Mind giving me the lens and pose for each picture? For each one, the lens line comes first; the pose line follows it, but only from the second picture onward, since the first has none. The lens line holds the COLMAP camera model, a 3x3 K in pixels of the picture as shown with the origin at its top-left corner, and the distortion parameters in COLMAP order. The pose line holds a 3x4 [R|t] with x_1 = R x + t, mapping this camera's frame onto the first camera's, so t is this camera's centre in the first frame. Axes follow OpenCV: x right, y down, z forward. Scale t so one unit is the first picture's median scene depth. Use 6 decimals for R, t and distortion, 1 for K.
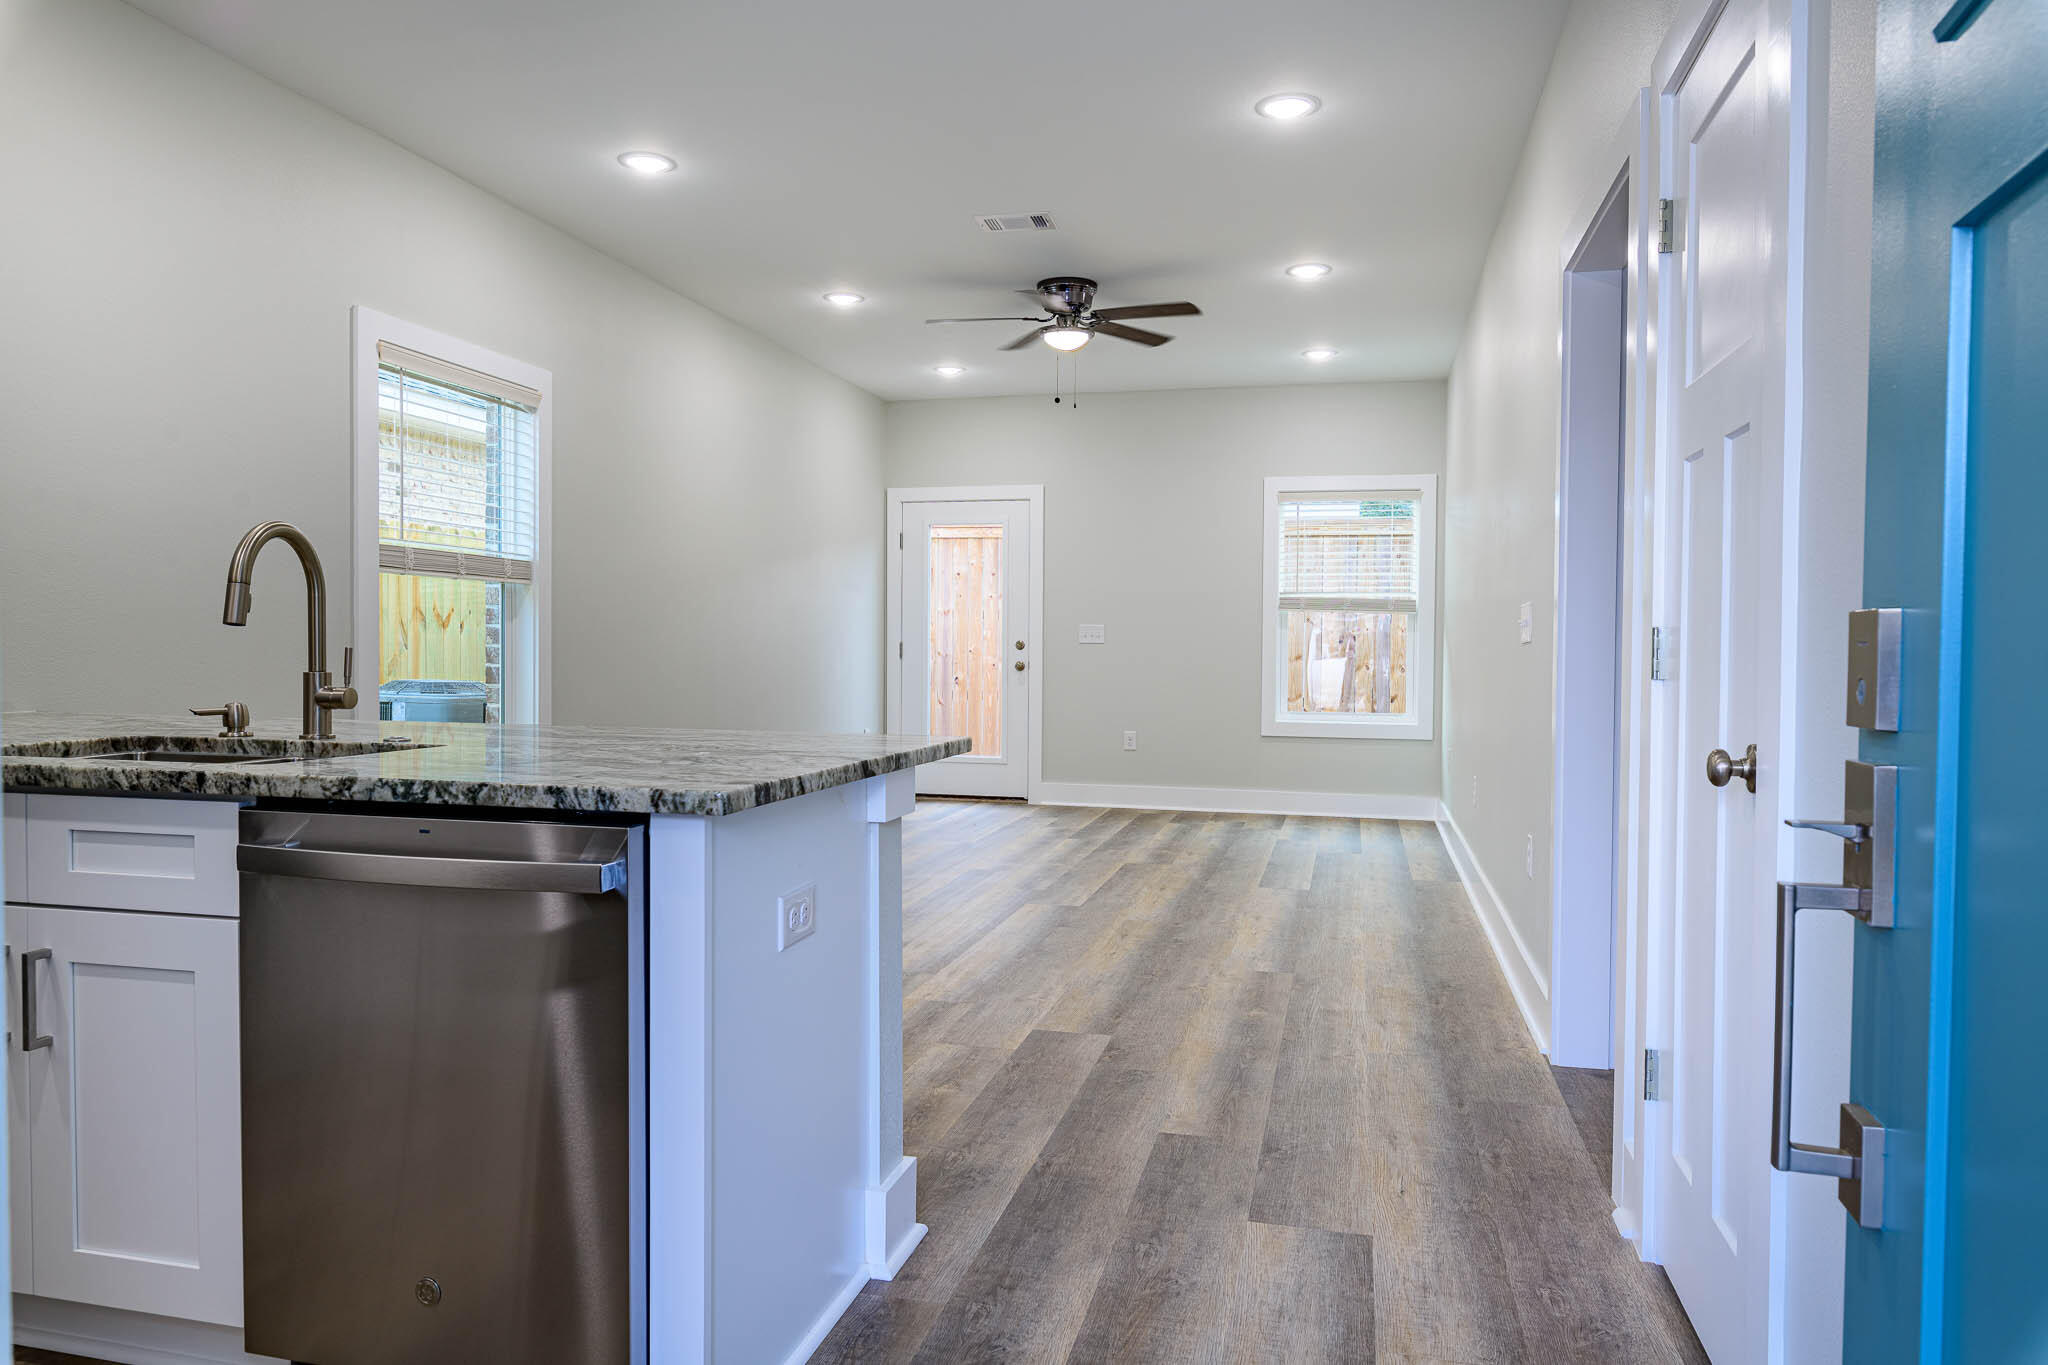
lens RADIAL K [[1318.1, 0, 1015.7], [0, 1318.1, 676.6], [0, 0, 1]] dist [0.002739, 0.003177]
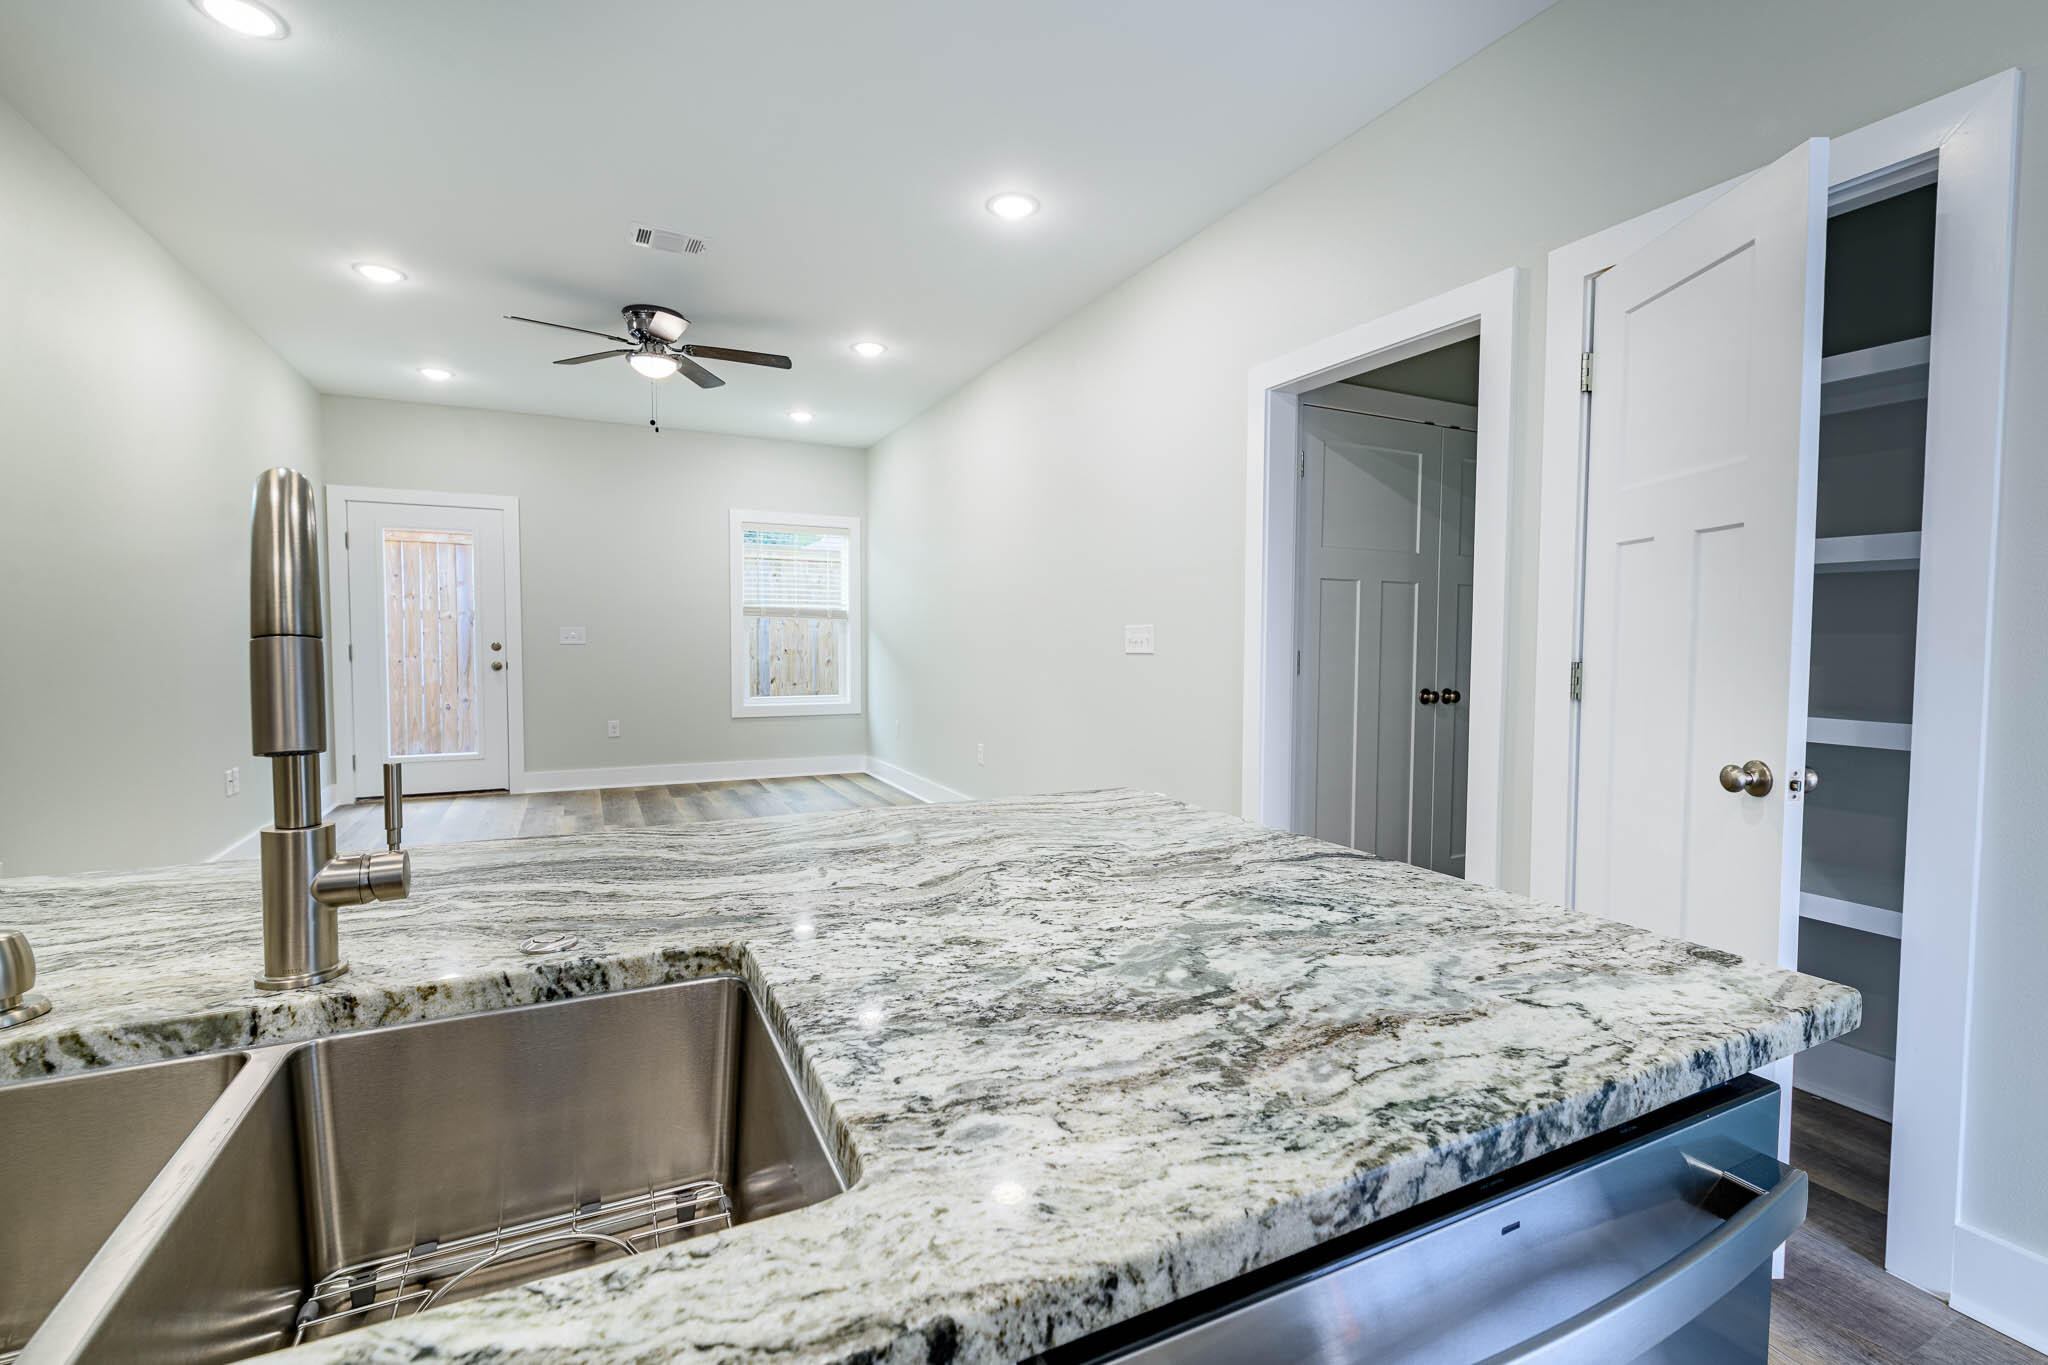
lens RADIAL K [[886.3, 0, 993.4], [0, 886.3, 678.9], [0, 0, 1]] dist [0.001135, 0.000131]
pose [[0.747749, -0.036282, 0.662989, -0.241246], [0.014688, 0.999165, 0.038113, -0.026463], [-0.663819, -0.018761, 0.747658, 0.277451]]
